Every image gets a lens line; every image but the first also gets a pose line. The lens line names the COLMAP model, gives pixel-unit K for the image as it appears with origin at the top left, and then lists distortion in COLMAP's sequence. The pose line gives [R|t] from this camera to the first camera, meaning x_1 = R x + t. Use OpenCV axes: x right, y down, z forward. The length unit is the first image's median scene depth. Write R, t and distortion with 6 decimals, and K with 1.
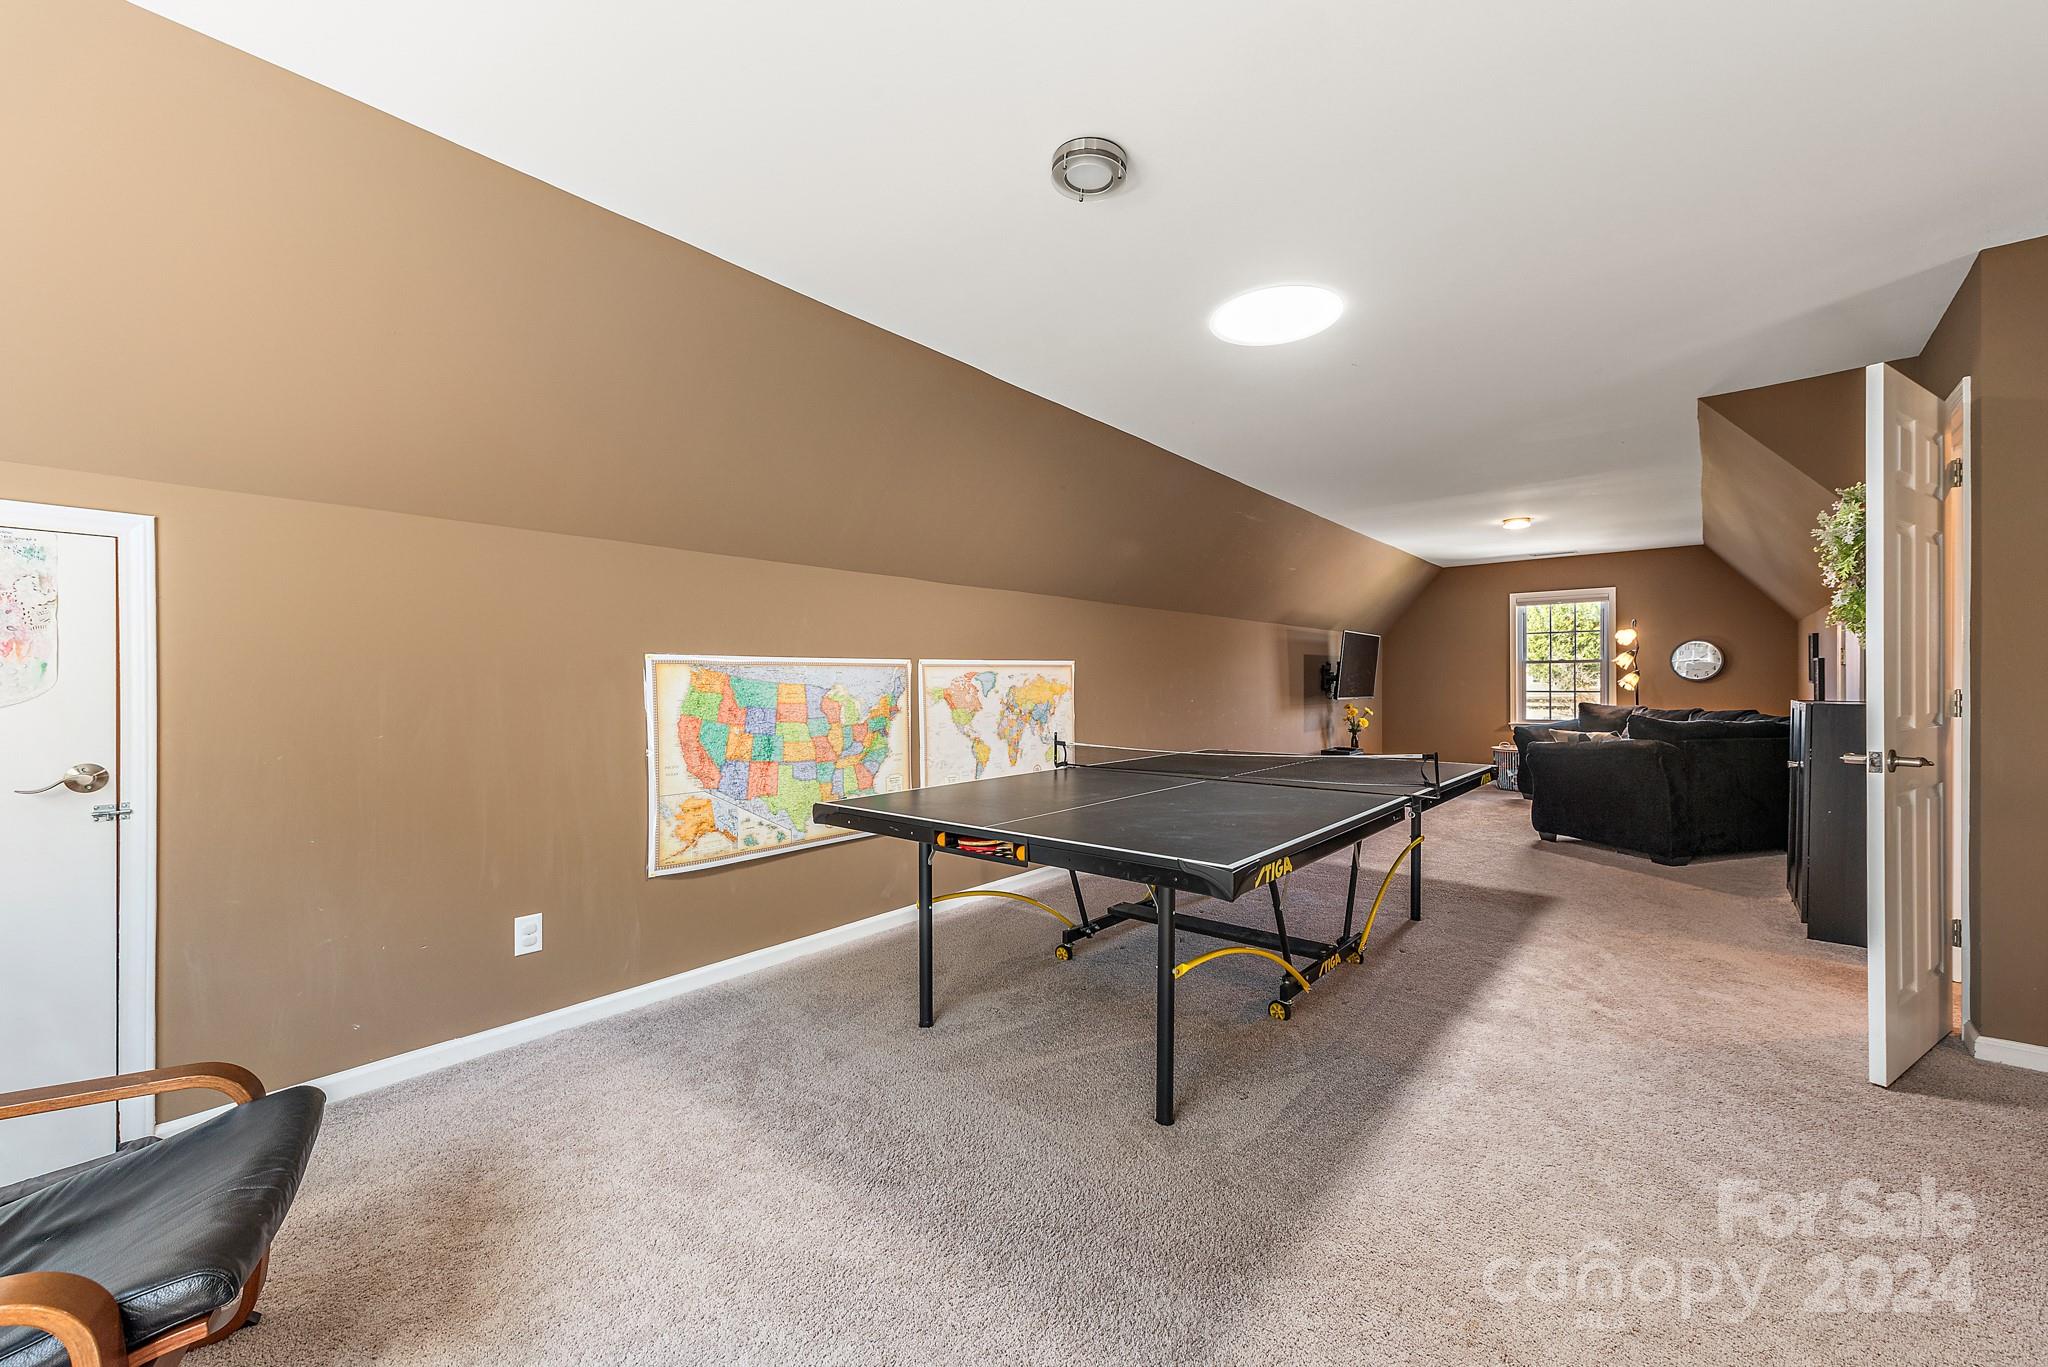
lens RADIAL K [[801.2, 0, 1032.9], [0, 801.2, 678.1], [0, 0, 1]] dist [0.008330, -0.000571]
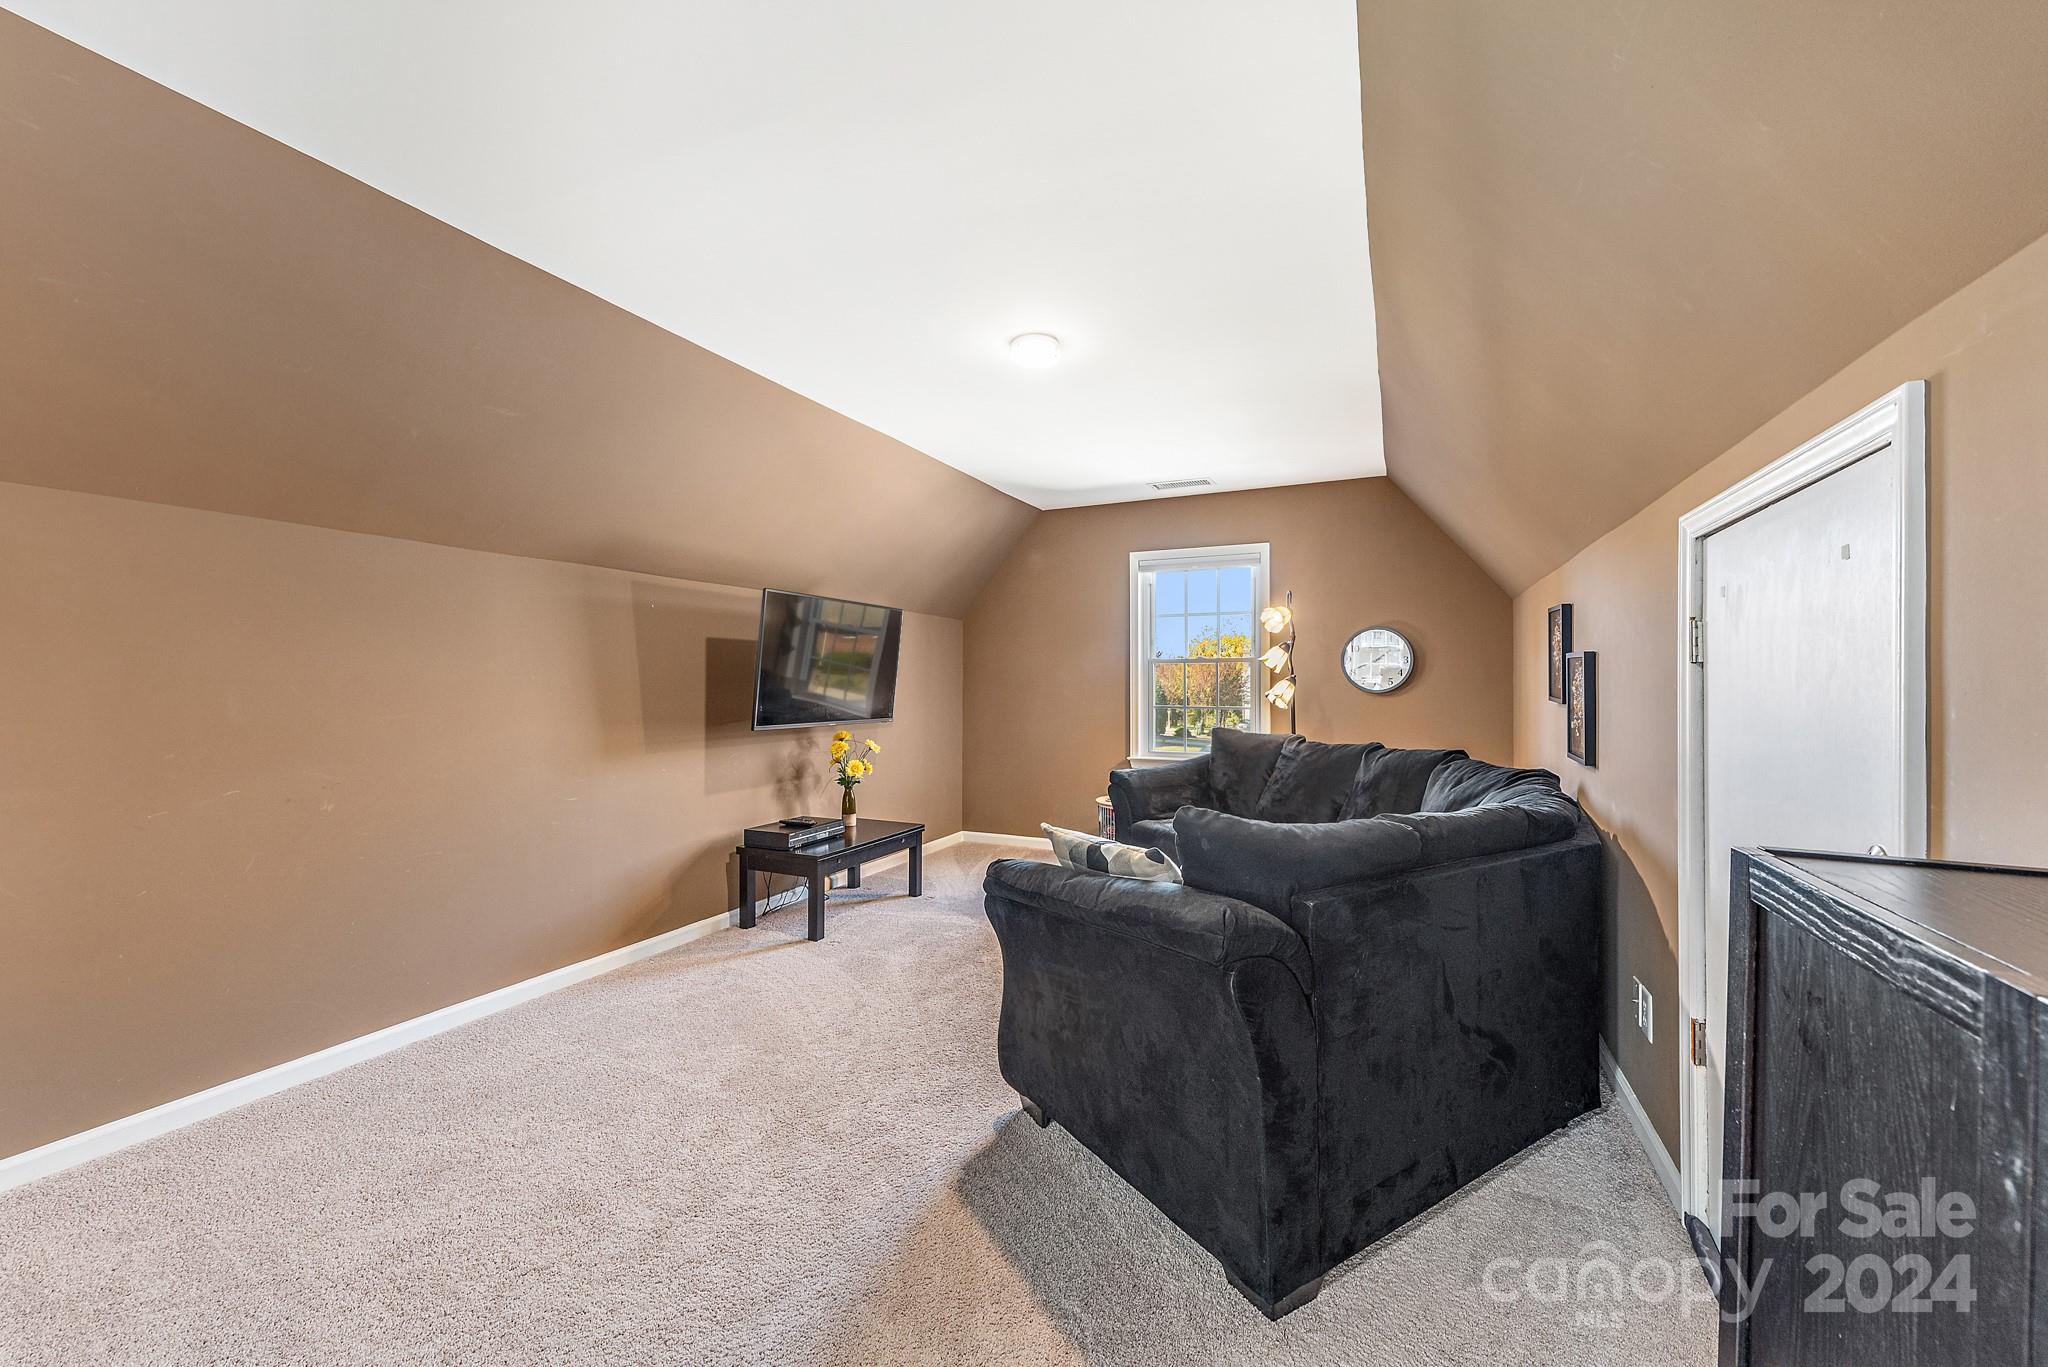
lens RADIAL K [[801.2, 0, 1032.9], [0, 801.2, 678.1], [0, 0, 1]] dist [0.008330, -0.000571]
pose [[0.964440, 0.006101, 0.264230, 0.407081], [-0.005102, 0.999977, -0.004466, -0.003945], [-0.264251, 0.002959, 0.964449, 0.476001]]
